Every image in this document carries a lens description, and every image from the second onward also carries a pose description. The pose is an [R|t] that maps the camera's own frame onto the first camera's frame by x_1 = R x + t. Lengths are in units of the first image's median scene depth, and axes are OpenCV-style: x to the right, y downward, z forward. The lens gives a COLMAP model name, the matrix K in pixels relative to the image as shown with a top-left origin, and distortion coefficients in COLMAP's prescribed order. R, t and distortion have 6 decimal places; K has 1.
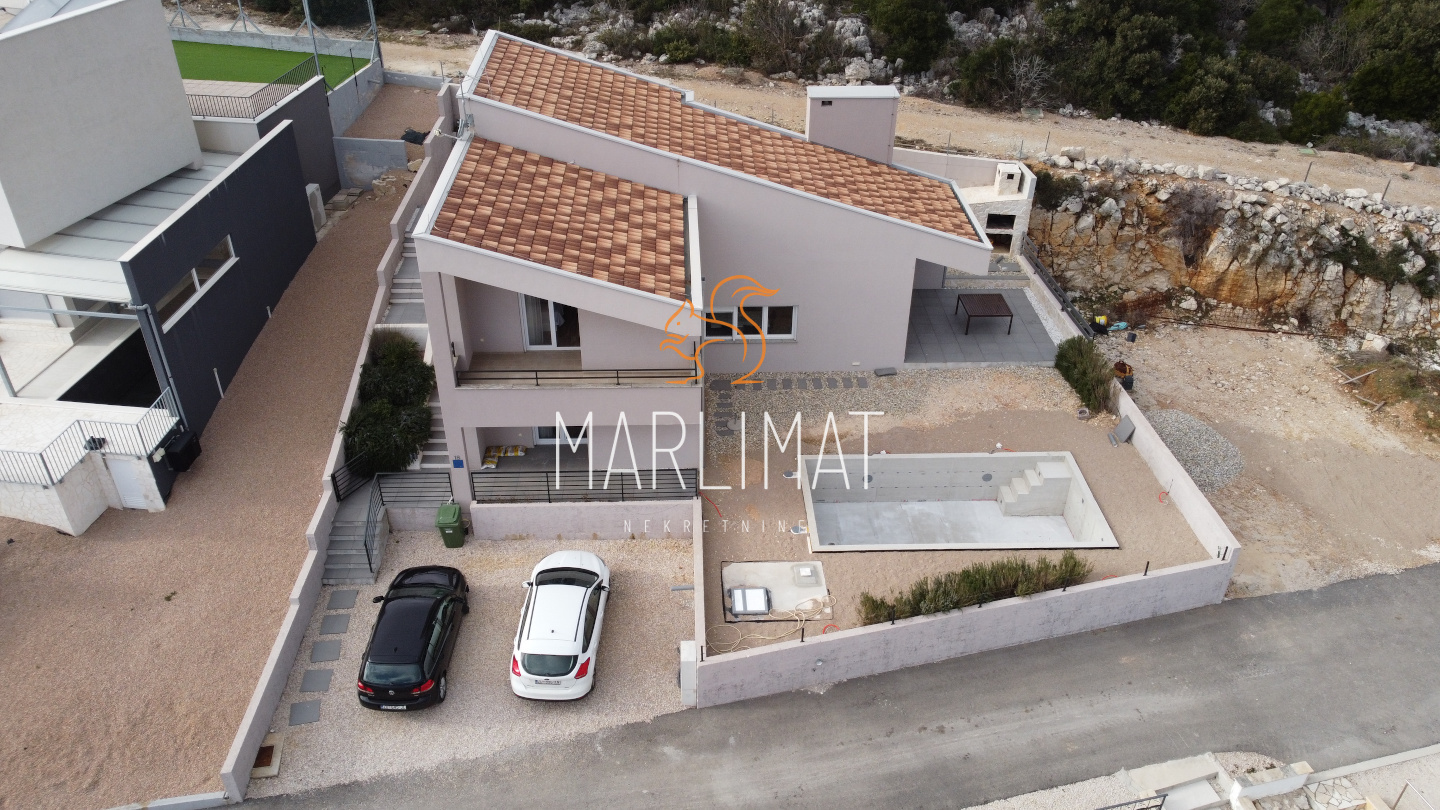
lens RADIAL K [[1042.5, 0, 720.0], [0, 1042.5, 405.0], [0, 0, 1]] dist [-0.006079, -0.003663]
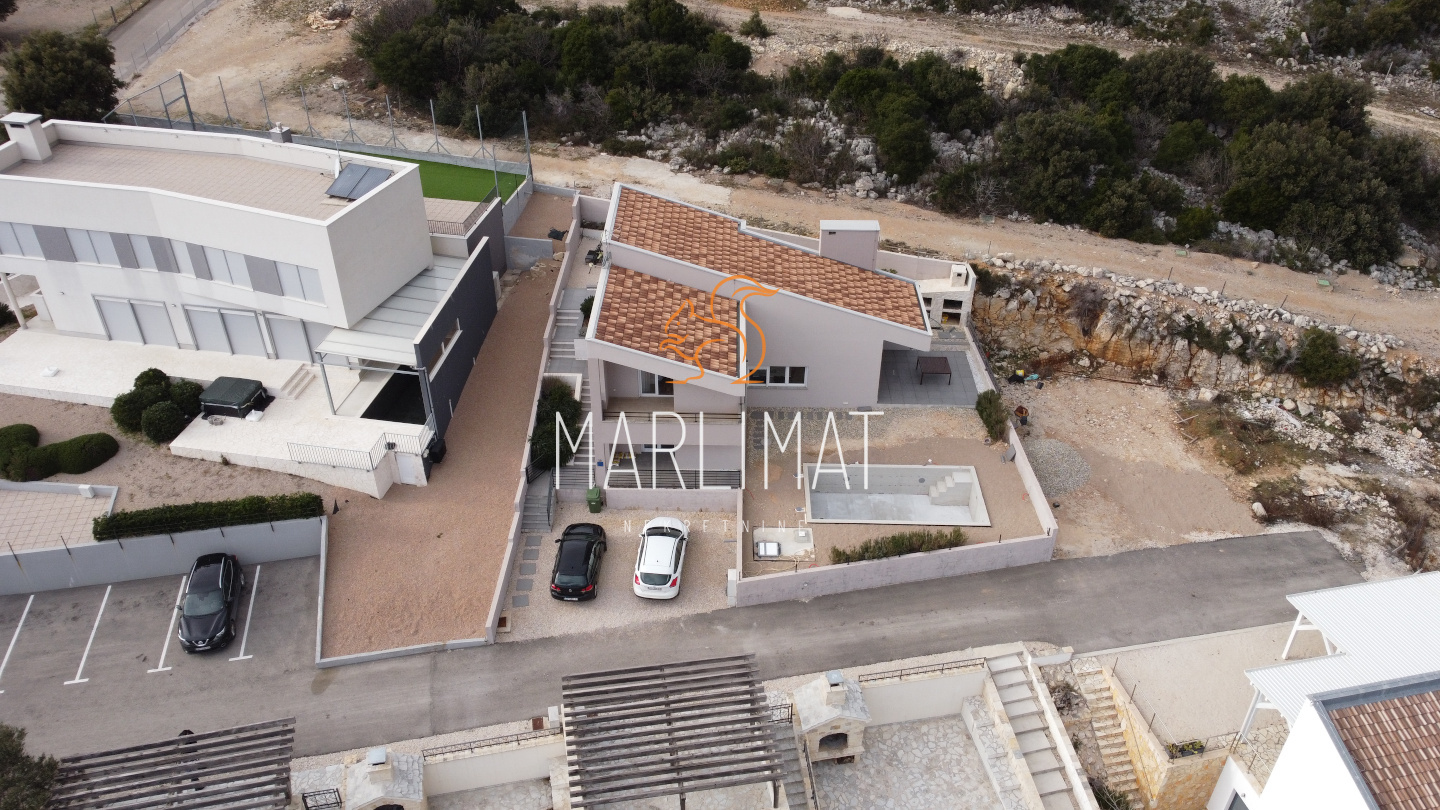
lens RADIAL K [[1042.5, 0, 720.0], [0, 1042.5, 405.0], [0, 0, 1]] dist [-0.006079, -0.003663]
pose [[0.998398, 0.028202, -0.049043, 0.022598], [-0.026939, 0.999293, 0.026228, -0.082288], [0.049748, -0.024865, 0.998452, -0.629401]]
